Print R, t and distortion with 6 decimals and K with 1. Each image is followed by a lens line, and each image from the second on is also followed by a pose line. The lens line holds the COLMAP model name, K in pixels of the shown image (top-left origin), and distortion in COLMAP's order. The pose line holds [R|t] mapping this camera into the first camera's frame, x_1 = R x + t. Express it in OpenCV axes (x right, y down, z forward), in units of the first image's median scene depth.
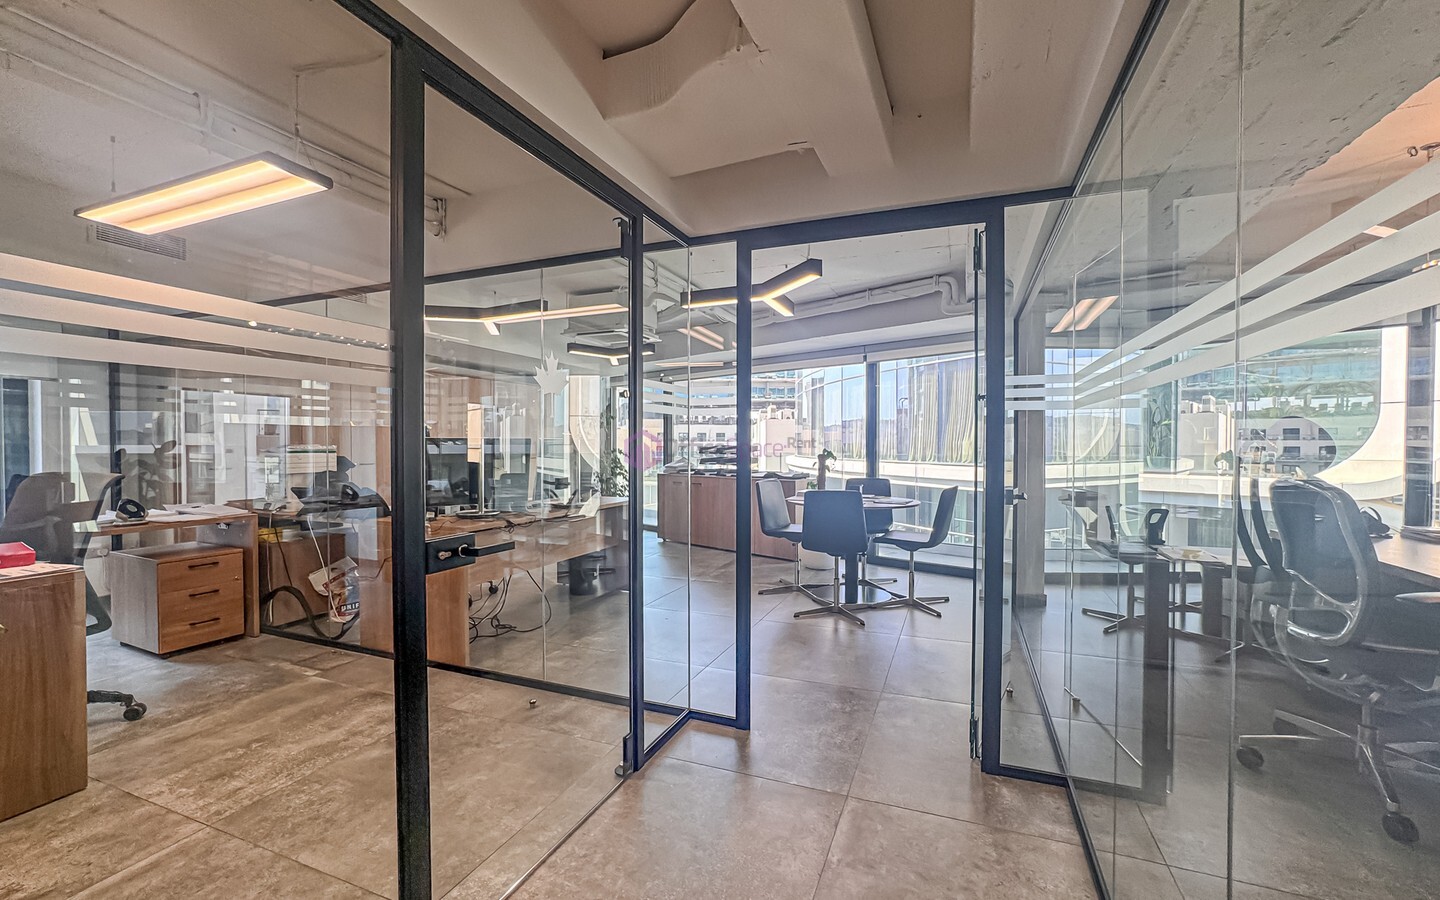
lens RADIAL K [[594.9, 0, 724.1], [0, 594.9, 448.5], [0, 0, 1]] dist [-0.035104, 0.015984]
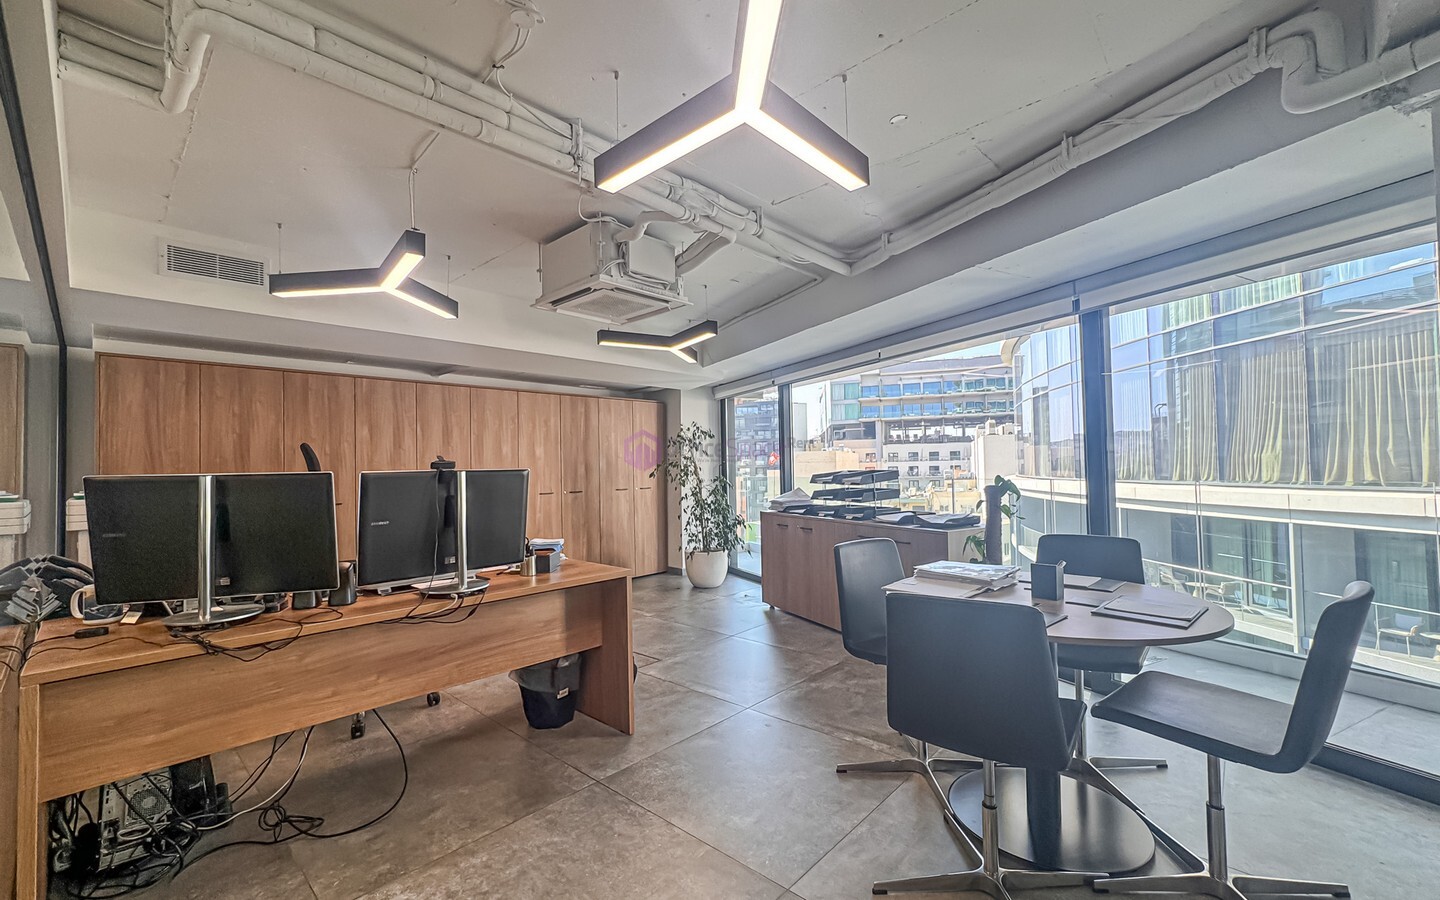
lens RADIAL K [[594.9, 0, 724.1], [0, 594.9, 448.5], [0, 0, 1]] dist [-0.035104, 0.015984]
pose [[0.939539, -0.028128, -0.341284, 0.099455], [0.015607, 0.999102, -0.039380, -0.005824], [0.342086, 0.031673, 0.939135, 0.339080]]
